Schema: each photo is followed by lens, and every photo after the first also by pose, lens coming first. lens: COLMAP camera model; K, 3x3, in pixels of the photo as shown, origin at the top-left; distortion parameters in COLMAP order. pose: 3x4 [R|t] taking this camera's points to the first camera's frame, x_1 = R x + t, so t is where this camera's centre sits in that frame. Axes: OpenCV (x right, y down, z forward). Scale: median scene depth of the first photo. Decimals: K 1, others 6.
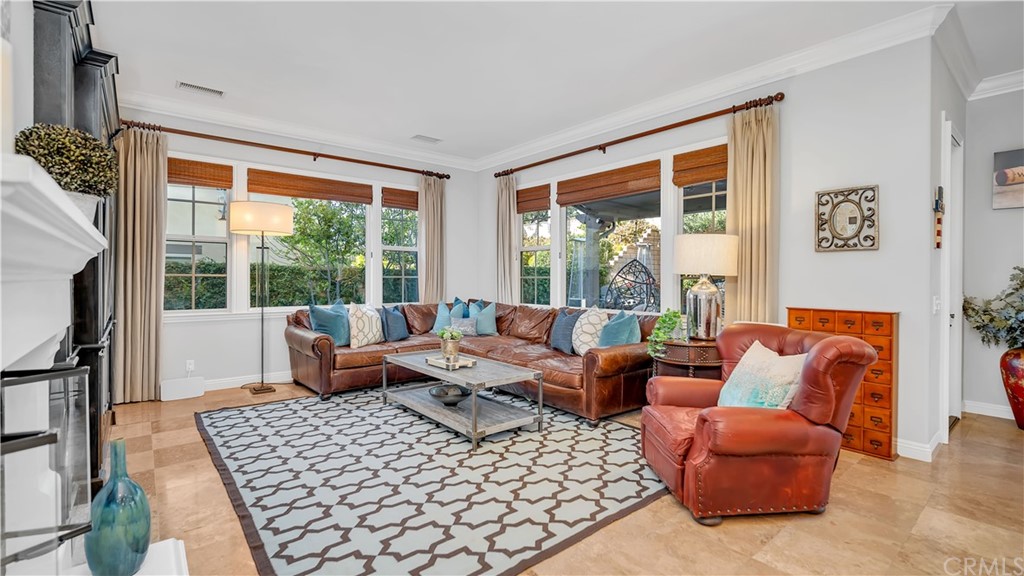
lens RADIAL K [[453.0, 0, 509.0], [0, 453.0, 272.2], [0, 0, 1]] dist [-0.007126, 0.001024]
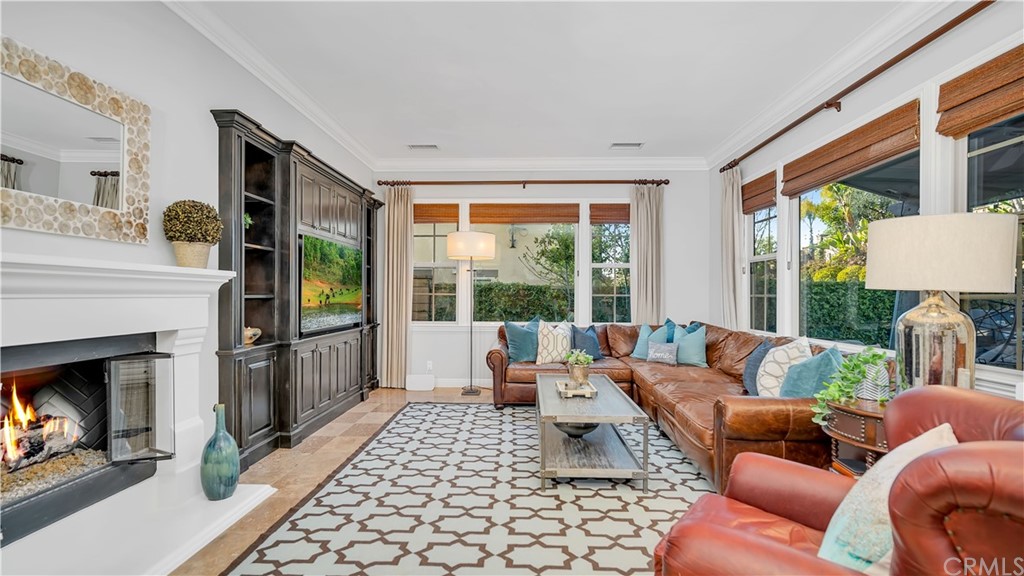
lens RADIAL K [[454.4, 0, 512.0], [0, 454.4, 288.0], [0, 0, 1]] dist [-0.007838, 0.000672]
pose [[0.752267, -0.011748, -0.658754, 0.294288], [0.007504, 0.999929, -0.009263, 0.002965], [0.658816, 0.002025, 0.752302, 0.180220]]
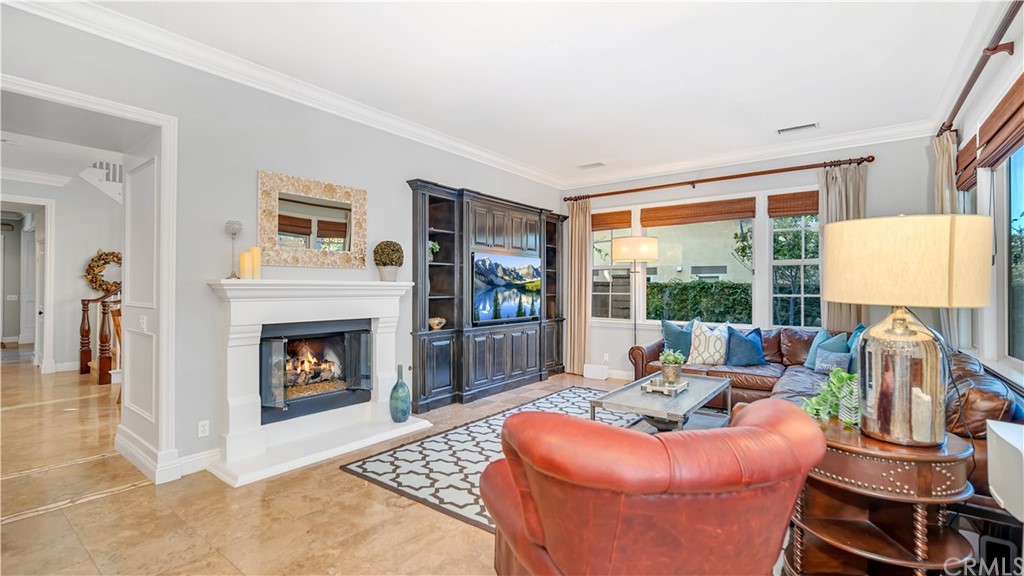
lens RADIAL K [[453.0, 0, 509.0], [0, 453.0, 272.2], [0, 0, 1]] dist [-0.007126, 0.001024]
pose [[0.230713, -0.038561, -0.972257, 0.578433], [0.010199, 0.999255, -0.037212, -0.009578], [0.972968, -0.001331, 0.230934, 0.354112]]
